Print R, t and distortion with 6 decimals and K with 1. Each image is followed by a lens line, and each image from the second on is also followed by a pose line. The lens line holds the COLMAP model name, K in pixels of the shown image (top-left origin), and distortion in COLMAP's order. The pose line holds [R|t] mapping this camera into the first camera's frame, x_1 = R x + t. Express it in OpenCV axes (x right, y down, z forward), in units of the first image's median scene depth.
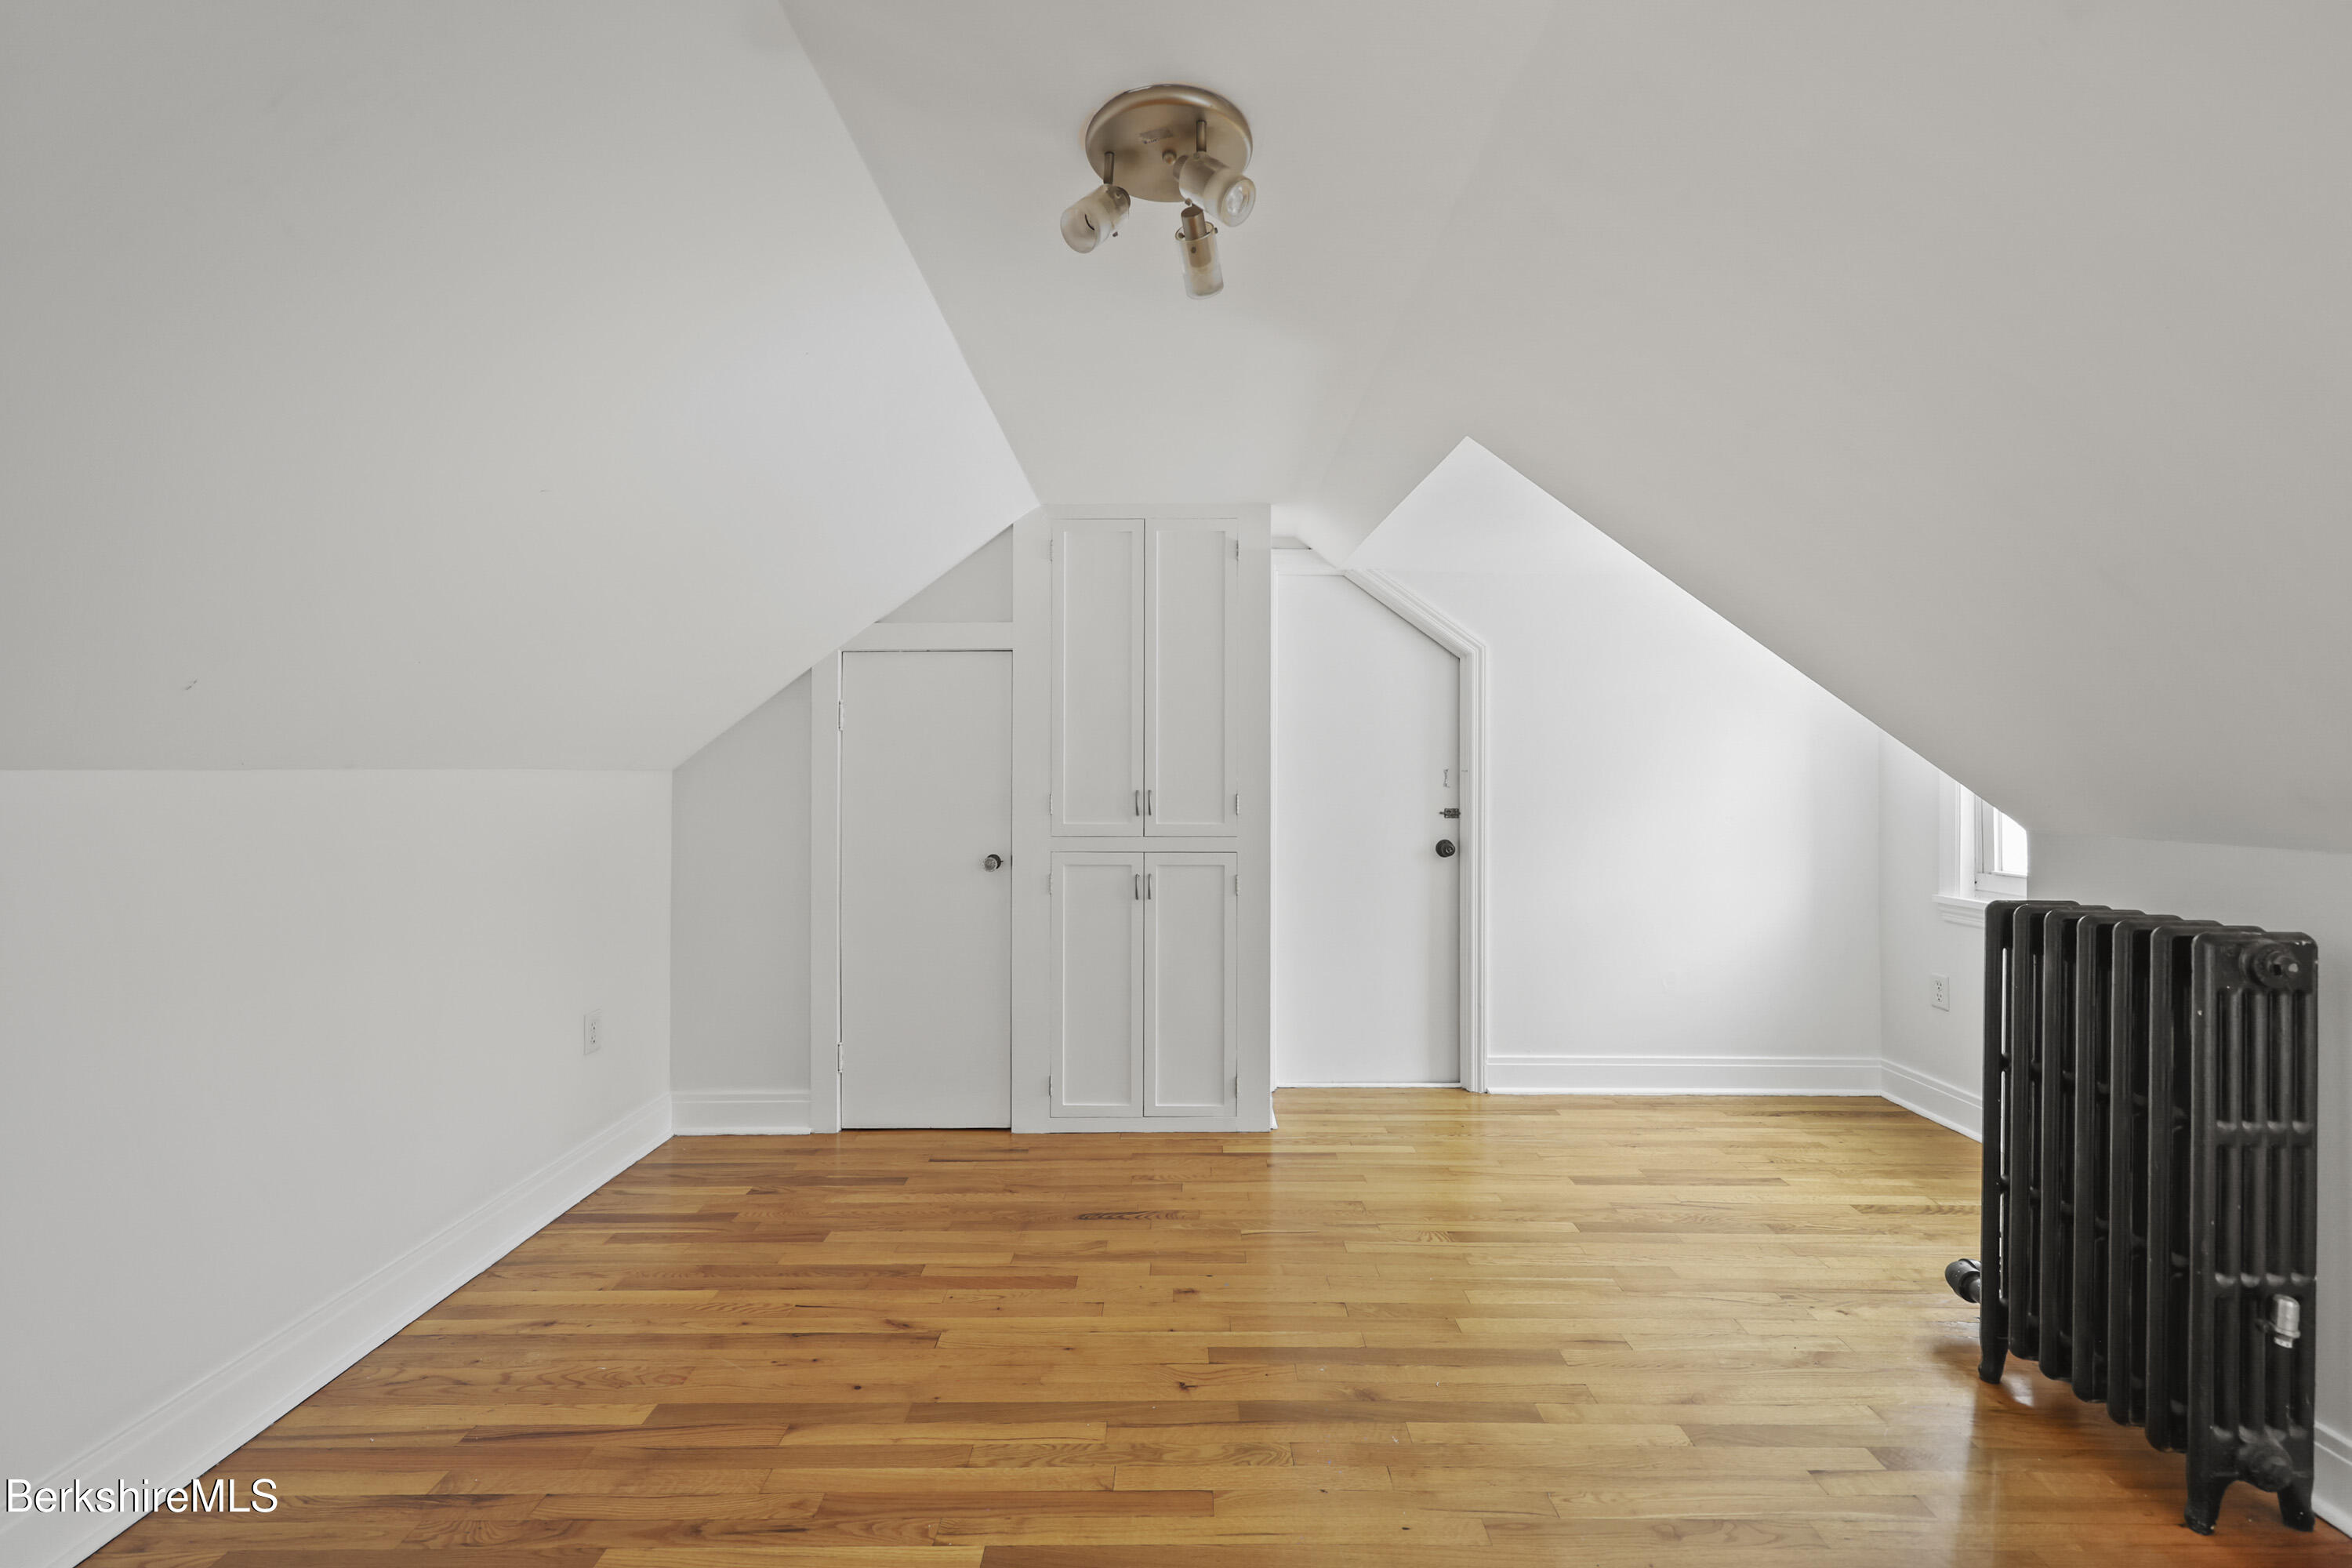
lens RADIAL K [[957.1, 0, 1184.0], [0, 957.1, 781.9], [0, 0, 1]] dist [-0.001069, -0.000020]
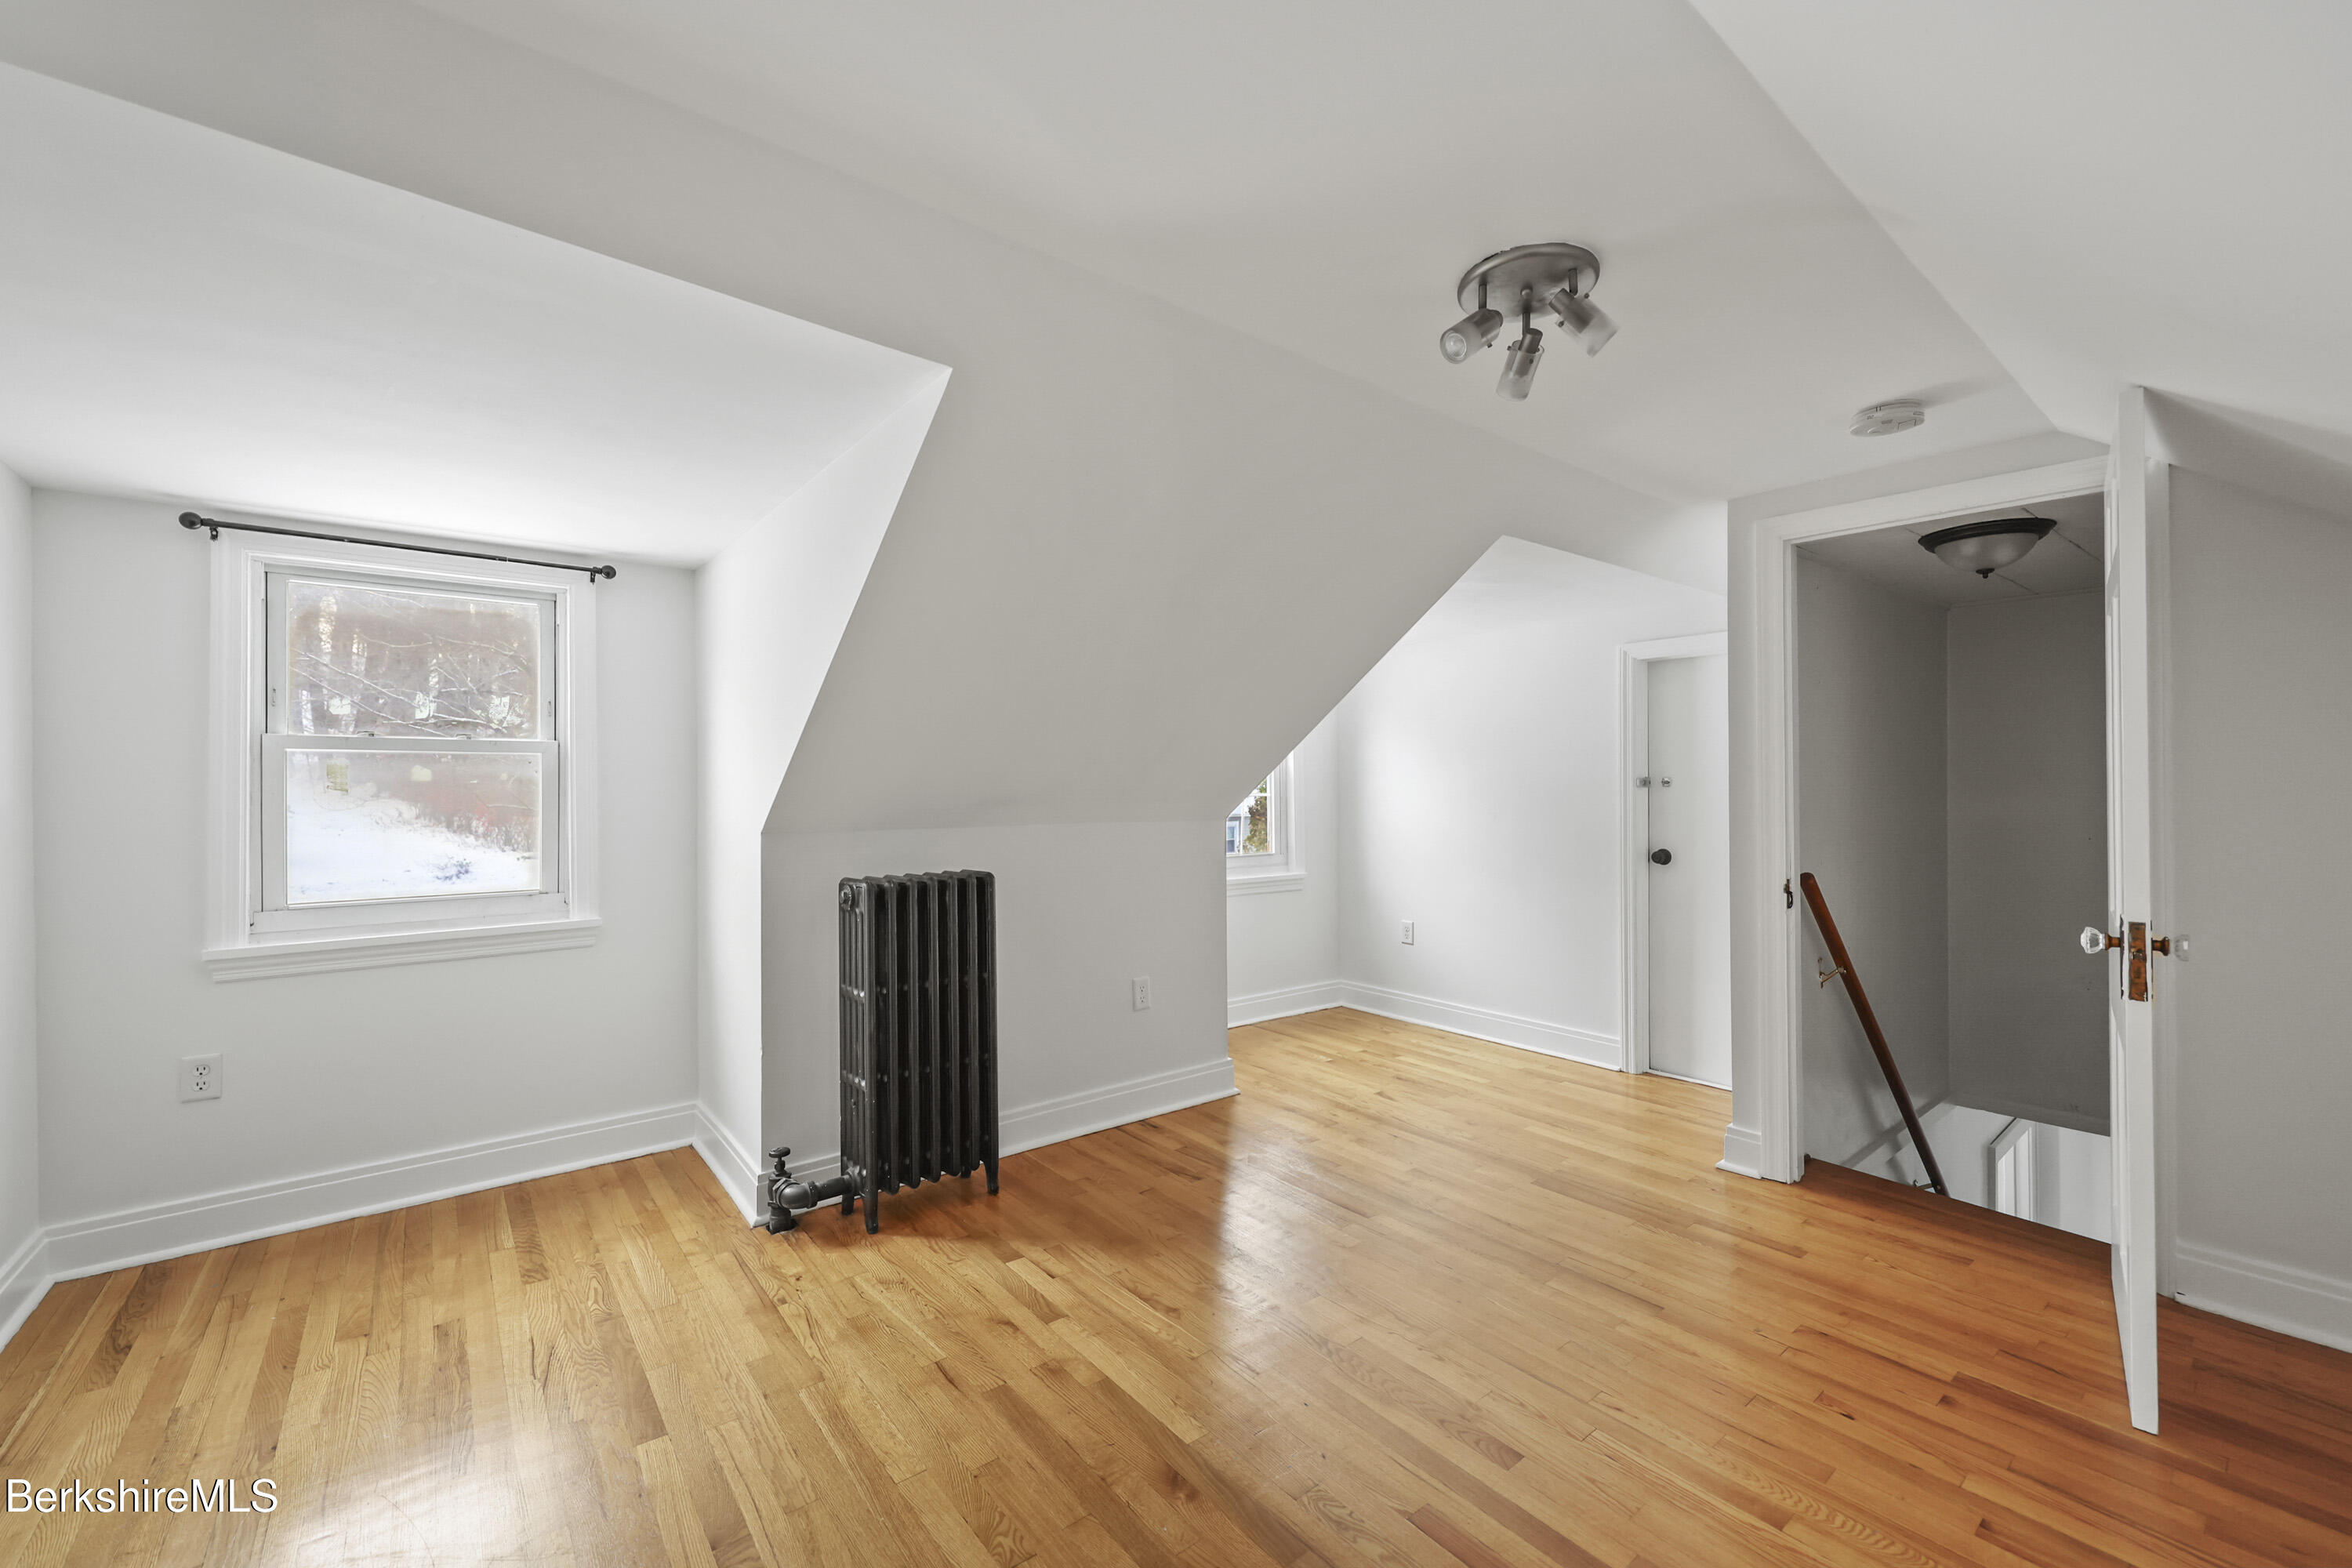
lens RADIAL K [[957.1, 0, 1184.0], [0, 957.1, 781.9], [0, 0, 1]] dist [-0.001069, -0.000020]
pose [[-0.627655, 0.006617, 0.778464, -0.384380], [0.010284, 0.999947, -0.000208, -0.008708], [-0.778424, 0.007875, -0.627690, 1.157059]]
